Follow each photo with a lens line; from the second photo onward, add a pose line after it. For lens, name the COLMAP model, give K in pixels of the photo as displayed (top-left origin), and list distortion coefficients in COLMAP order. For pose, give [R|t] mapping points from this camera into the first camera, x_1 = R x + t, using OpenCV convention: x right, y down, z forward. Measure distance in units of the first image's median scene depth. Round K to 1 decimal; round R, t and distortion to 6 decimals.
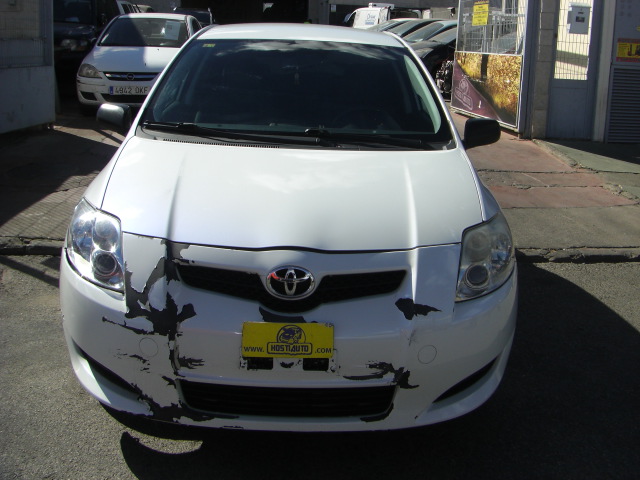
lens RADIAL K [[707.7, 0, 336.0], [0, 707.7, 209.8], [0, 0, 1]] dist [-0.197693, 0.204608]
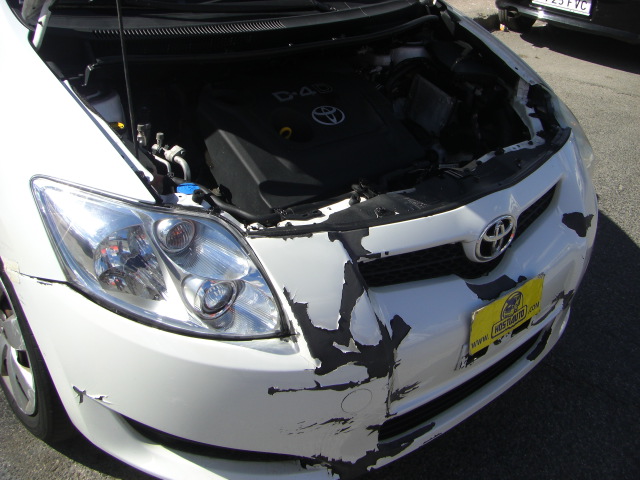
lens RADIAL K [[714.7, 0, 333.2], [0, 714.7, 204.5], [0, 0, 1]] dist [-0.174965, 0.132217]
pose [[0.778912, -0.271400, 0.565366, -0.600757], [0.082458, 0.938003, 0.336678, -0.190530], [-0.621689, -0.215623, 0.753000, 0.560121]]
